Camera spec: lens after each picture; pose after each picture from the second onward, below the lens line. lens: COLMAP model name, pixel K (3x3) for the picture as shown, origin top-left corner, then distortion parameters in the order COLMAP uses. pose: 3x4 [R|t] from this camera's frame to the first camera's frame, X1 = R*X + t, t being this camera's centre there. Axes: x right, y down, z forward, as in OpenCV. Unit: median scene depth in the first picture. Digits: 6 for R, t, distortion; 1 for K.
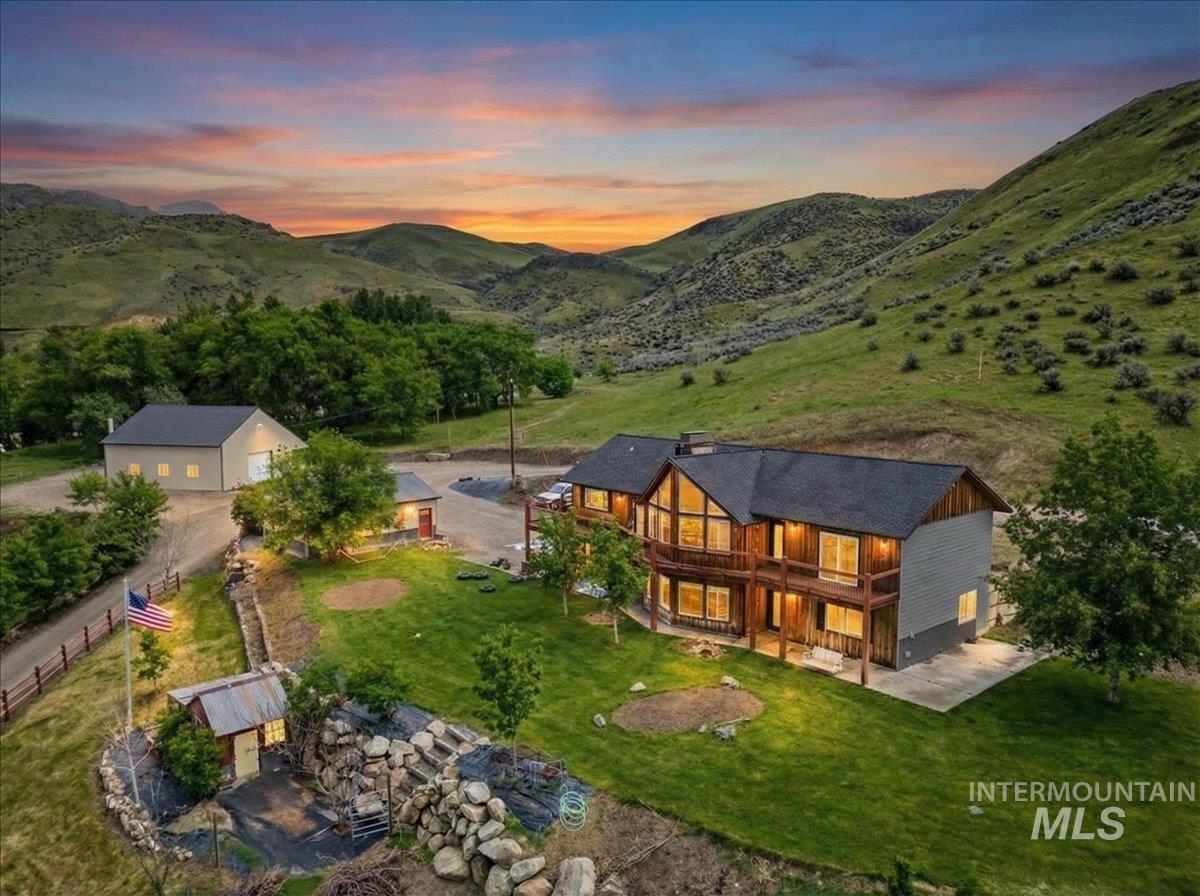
lens RADIAL K [[864.1, 0, 598.5], [0, 864.1, 434.3], [0, 0, 1]] dist [0.037463, -0.000211]
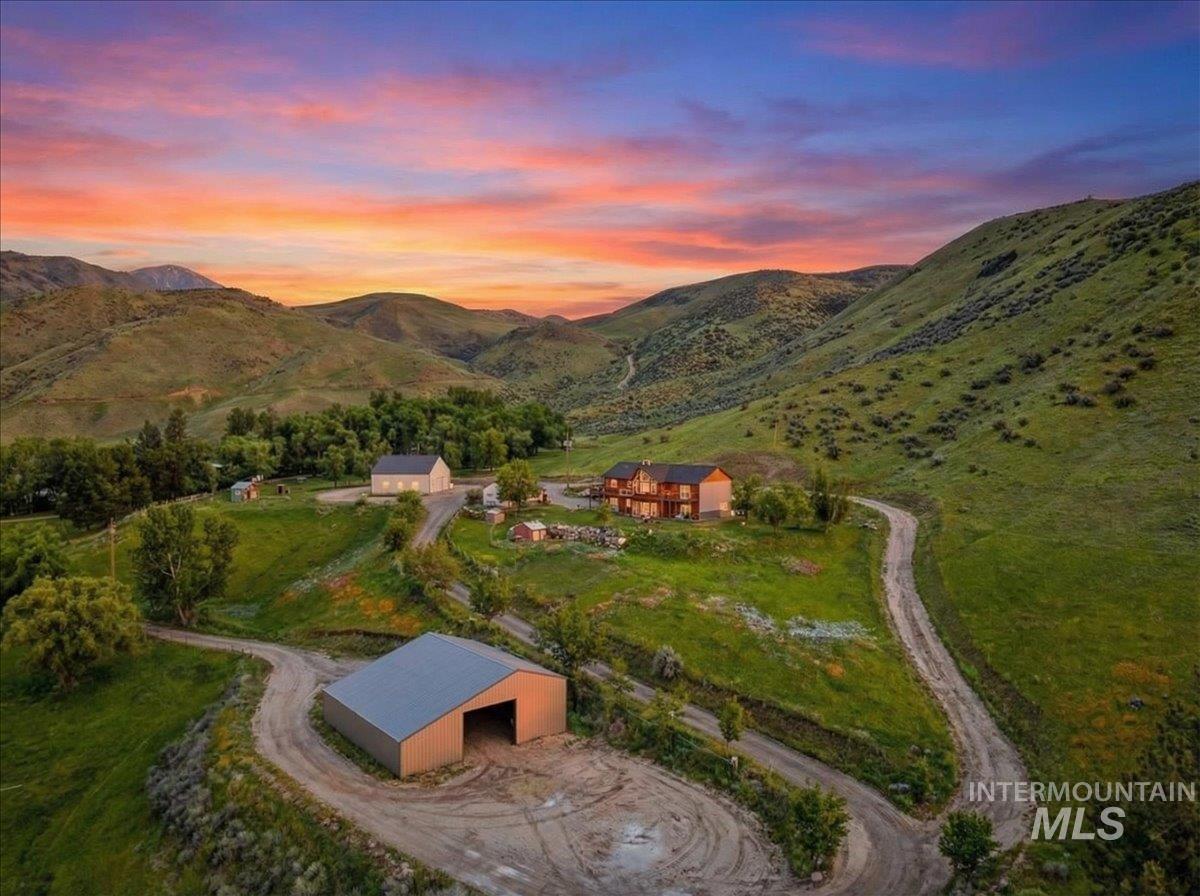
lens RADIAL K [[865.1, 0, 598.1], [0, 865.1, 433.0], [0, 0, 1]] dist [0.042870, -0.004650]
pose [[0.999096, -0.004641, 0.042253, -0.017575], [0.007419, 0.997803, -0.065827, 0.009538], [-0.041855, 0.066081, 0.996936, -0.190343]]
